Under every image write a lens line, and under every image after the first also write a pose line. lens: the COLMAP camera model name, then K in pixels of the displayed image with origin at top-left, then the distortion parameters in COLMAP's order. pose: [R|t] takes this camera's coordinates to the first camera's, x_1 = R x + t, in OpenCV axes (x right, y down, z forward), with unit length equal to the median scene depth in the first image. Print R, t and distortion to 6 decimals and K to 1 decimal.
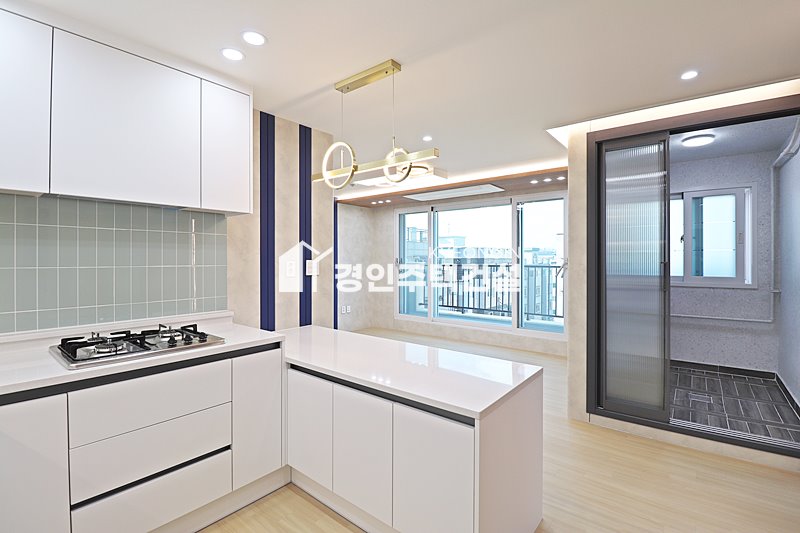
lens RADIAL K [[370.8, 0, 400.4], [0, 370.8, 258.5], [0, 0, 1]] dist [-0.004973, -0.010658]
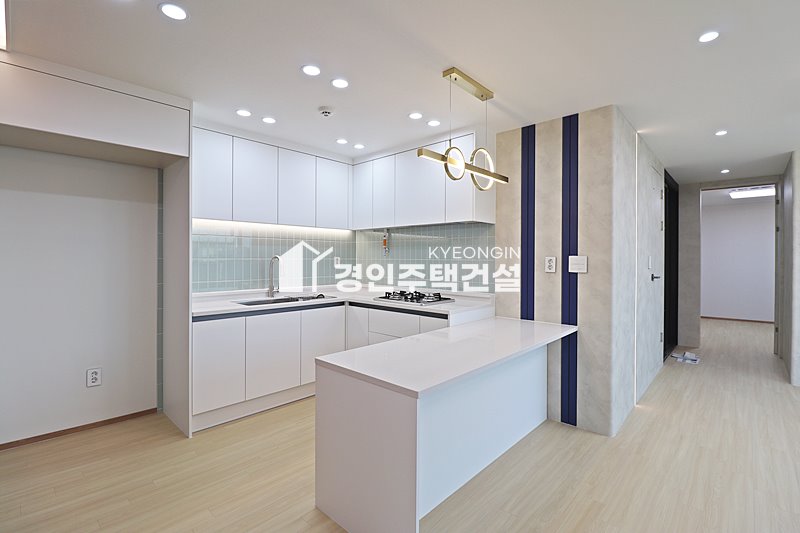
lens RADIAL K [[370.8, 0, 404.0], [0, 370.8, 257.4], [0, 0, 1]] dist [-0.004973, -0.010658]
pose [[-0.065985, -0.001313, -0.997820, 0.706975], [-0.002770, 0.999996, -0.001133, 0.009761], [0.997817, 0.002689, -0.065988, 0.626874]]
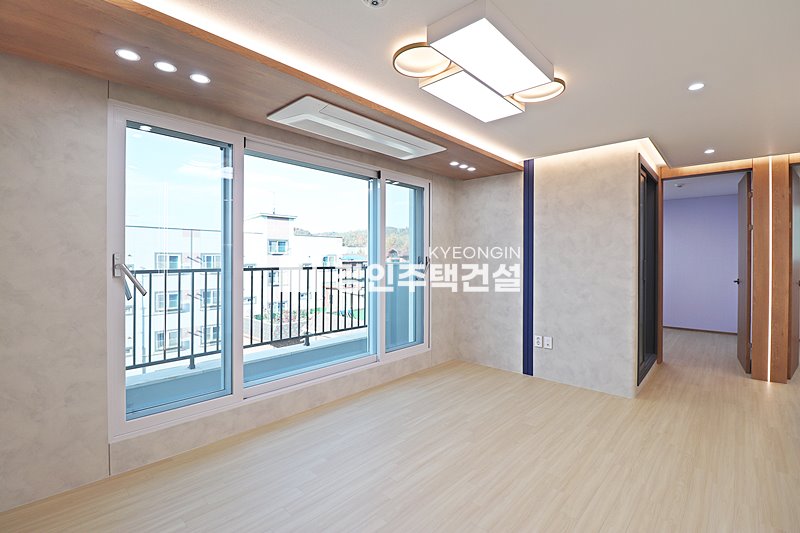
lens RADIAL K [[370.8, 0, 400.9], [0, 370.8, 261.3], [0, 0, 1]] dist [-0.004973, -0.010658]
pose [[0.062536, -0.010114, 0.997991, -0.709703], [-0.004370, 0.999936, 0.010407, 0.001197], [-0.998033, -0.005012, 0.062488, 1.642034]]
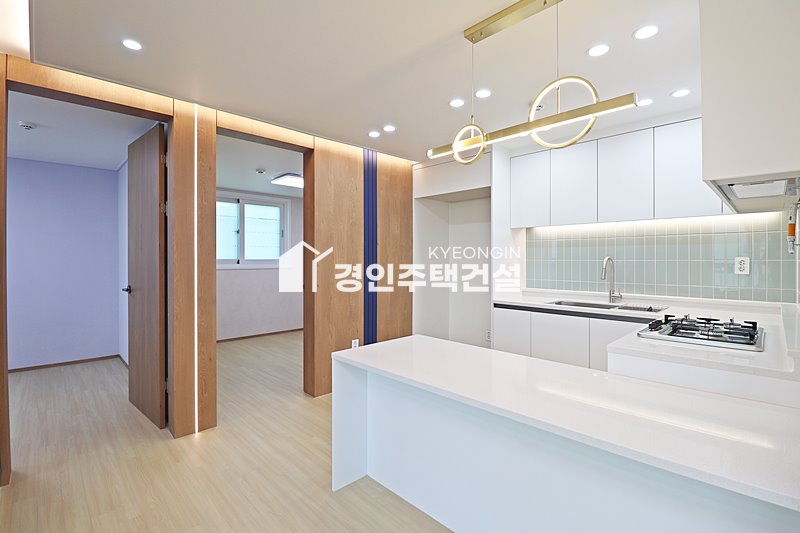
lens RADIAL K [[370.8, 0, 400.9], [0, 370.8, 257.3], [0, 0, 1]] dist [-0.004973, -0.010658]
pose [[-0.992354, 0.001225, 0.123420, 0.030283], [0.000490, 0.999982, -0.005986, 0.010474], [-0.123425, -0.005879, -0.992336, 1.264717]]
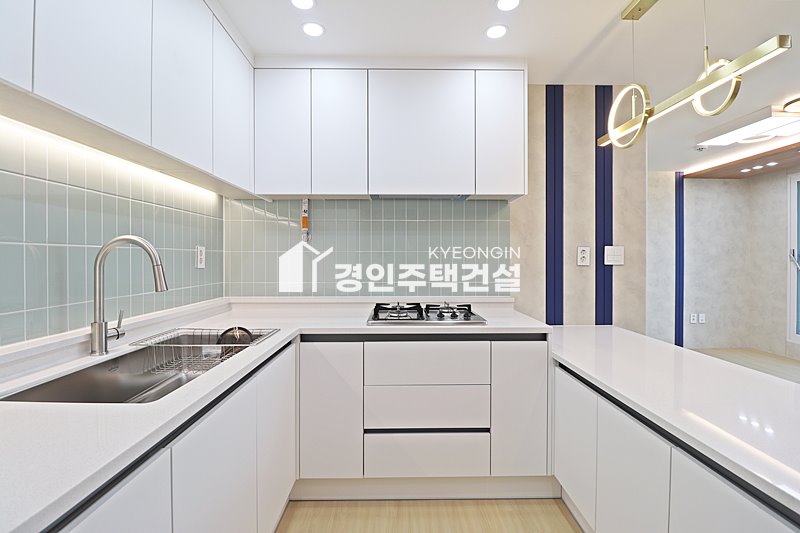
lens RADIAL K [[370.8, 0, 397.4], [0, 370.8, 259.9], [0, 0, 1]] dist [-0.004973, -0.010658]
pose [[0.637667, 0.005136, -0.770295, 0.086268], [0.000412, 0.999975, 0.007008, 0.028388], [0.770312, -0.004786, 0.637649, 0.109923]]
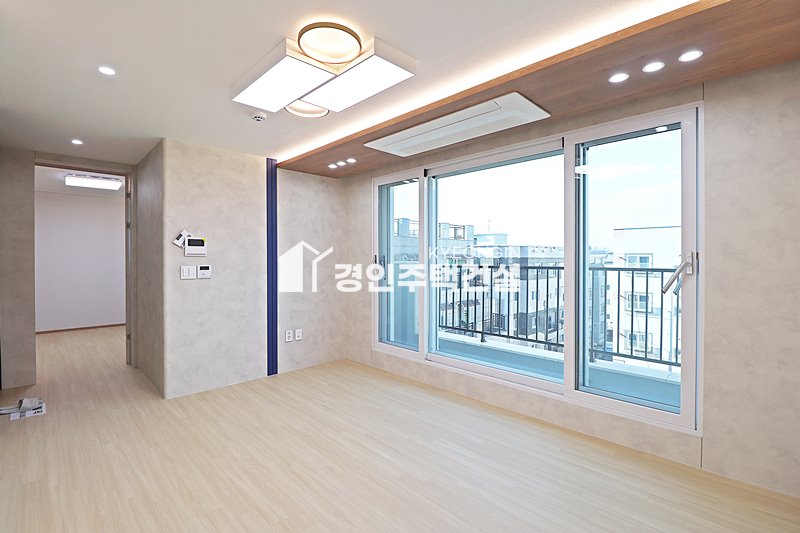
lens RADIAL K [[370.8, 0, 401.3], [0, 370.8, 261.4], [0, 0, 1]] dist [-0.004973, -0.010658]
pose [[0.993780, 0.000180, -0.111357, 0.237387], [0.000718, 0.999968, 0.008026, 0.010417], [0.111355, -0.008056, 0.993748, 0.828409]]
